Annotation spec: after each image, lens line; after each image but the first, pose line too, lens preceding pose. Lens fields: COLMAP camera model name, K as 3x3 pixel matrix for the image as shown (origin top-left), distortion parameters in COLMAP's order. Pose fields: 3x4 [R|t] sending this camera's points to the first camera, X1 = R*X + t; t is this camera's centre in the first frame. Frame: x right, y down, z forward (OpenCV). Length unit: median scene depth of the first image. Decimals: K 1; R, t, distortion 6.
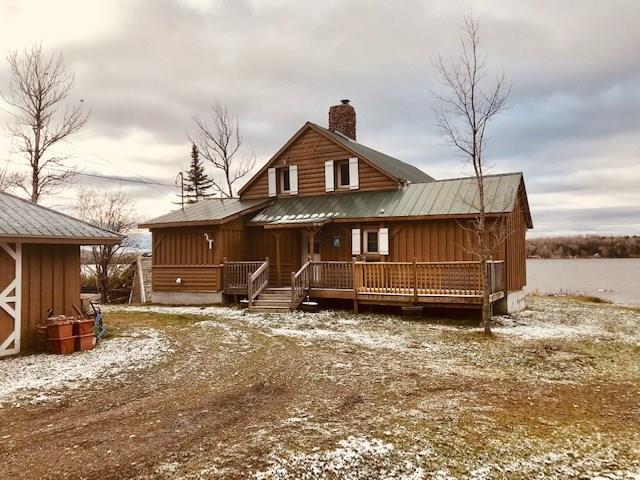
lens RADIAL K [[527.1, 0, 320.5], [0, 527.1, 242.5], [0, 0, 1]] dist [0.037841, -0.036482]
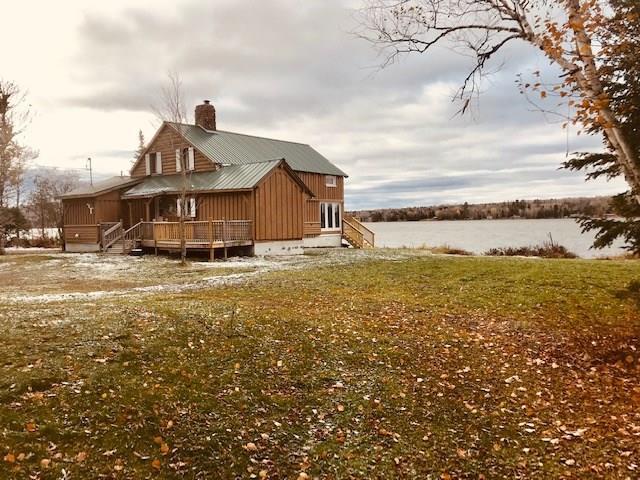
lens RADIAL K [[527.1, 0, 318.8], [0, 527.1, 237.6], [0, 0, 1]] dist [0.037841, -0.036482]
pose [[0.992221, -0.001222, -0.124482, 0.587004], [0.008386, 0.998336, 0.057047, 0.000118], [0.124205, -0.057647, 0.990581, -0.357664]]
